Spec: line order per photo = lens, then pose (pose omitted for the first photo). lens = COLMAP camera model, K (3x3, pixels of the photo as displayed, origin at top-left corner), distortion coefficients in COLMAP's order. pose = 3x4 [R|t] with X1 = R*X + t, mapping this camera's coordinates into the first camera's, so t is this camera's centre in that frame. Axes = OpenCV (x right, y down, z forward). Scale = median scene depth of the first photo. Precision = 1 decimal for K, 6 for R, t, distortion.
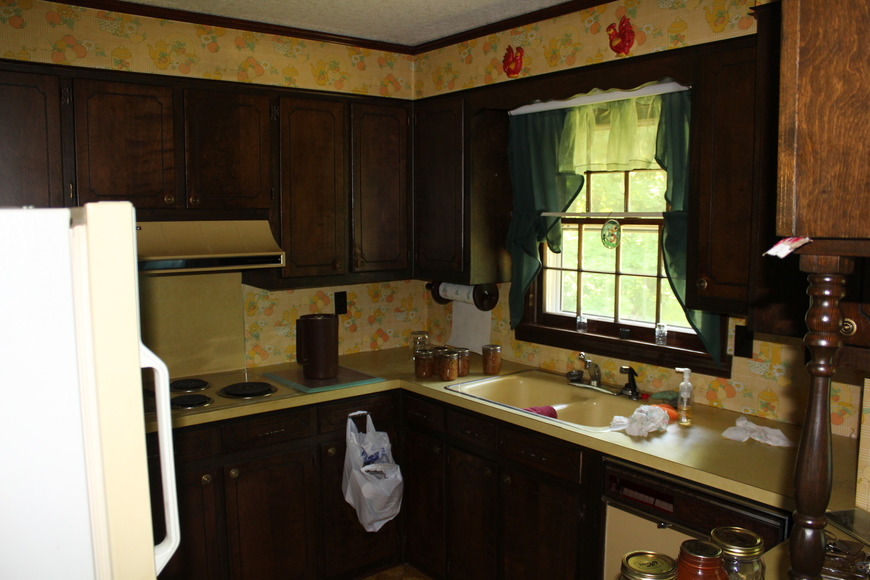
lens RADIAL K [[713.4, 0, 431.8], [0, 713.4, 288.6], [0, 0, 1]] dist [-0.150101, 0.113504]
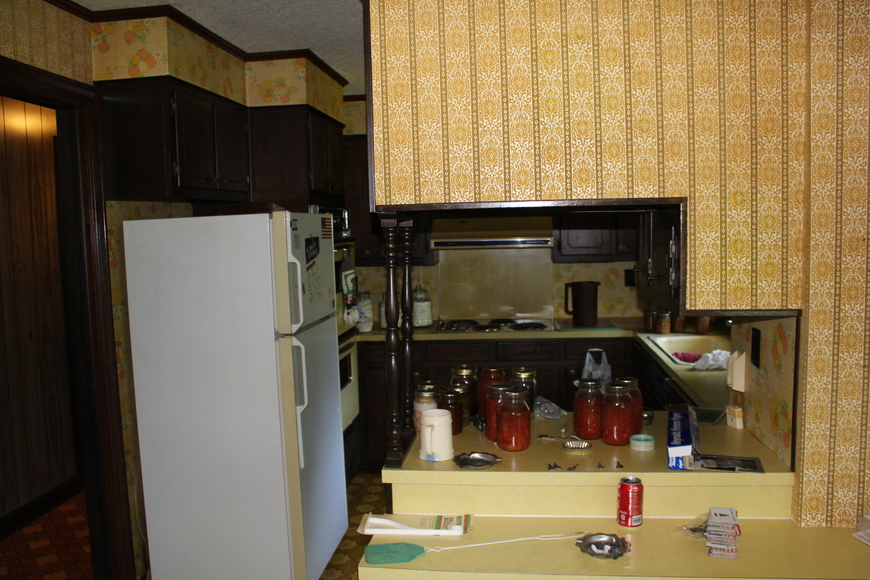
lens RADIAL K [[713.4, 0, 433.1], [0, 713.4, 291.0], [0, 0, 1]] dist [-0.150101, 0.113504]
pose [[0.704258, 0.044748, -0.708533, 0.712732], [-0.043641, 0.998853, 0.019705, 0.046434], [0.708602, 0.017044, 0.705403, -0.253628]]
